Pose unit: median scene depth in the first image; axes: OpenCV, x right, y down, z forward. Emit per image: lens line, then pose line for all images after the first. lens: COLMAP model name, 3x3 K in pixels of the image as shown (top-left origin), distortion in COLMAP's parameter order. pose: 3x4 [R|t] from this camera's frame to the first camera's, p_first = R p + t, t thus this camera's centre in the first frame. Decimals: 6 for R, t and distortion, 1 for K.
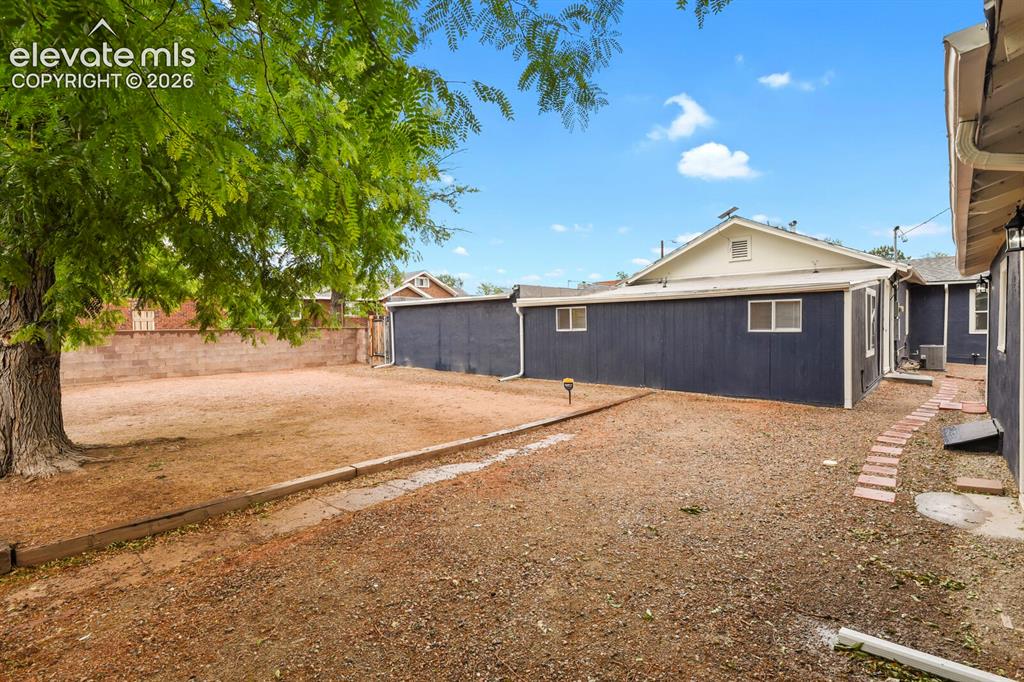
lens RADIAL K [[495.6, 0, 509.8], [0, 495.6, 341.1], [0, 0, 1]] dist [-0.013644, -0.002175]
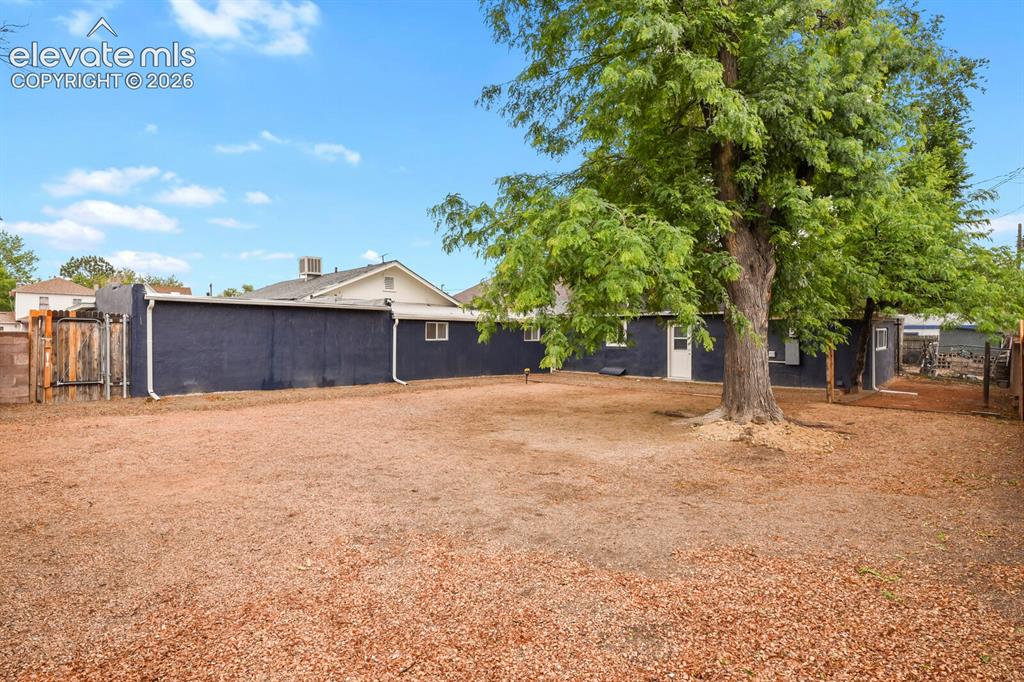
lens RADIAL K [[495.6, 0, 509.7], [0, 495.6, 339.2], [0, 0, 1]] dist [-0.013644, -0.002175]
pose [[0.053969, 0.004435, 0.998533, -1.162739], [0.020455, 0.999775, -0.005546, -0.011718], [-0.998333, 0.020724, 0.053866, 0.718490]]
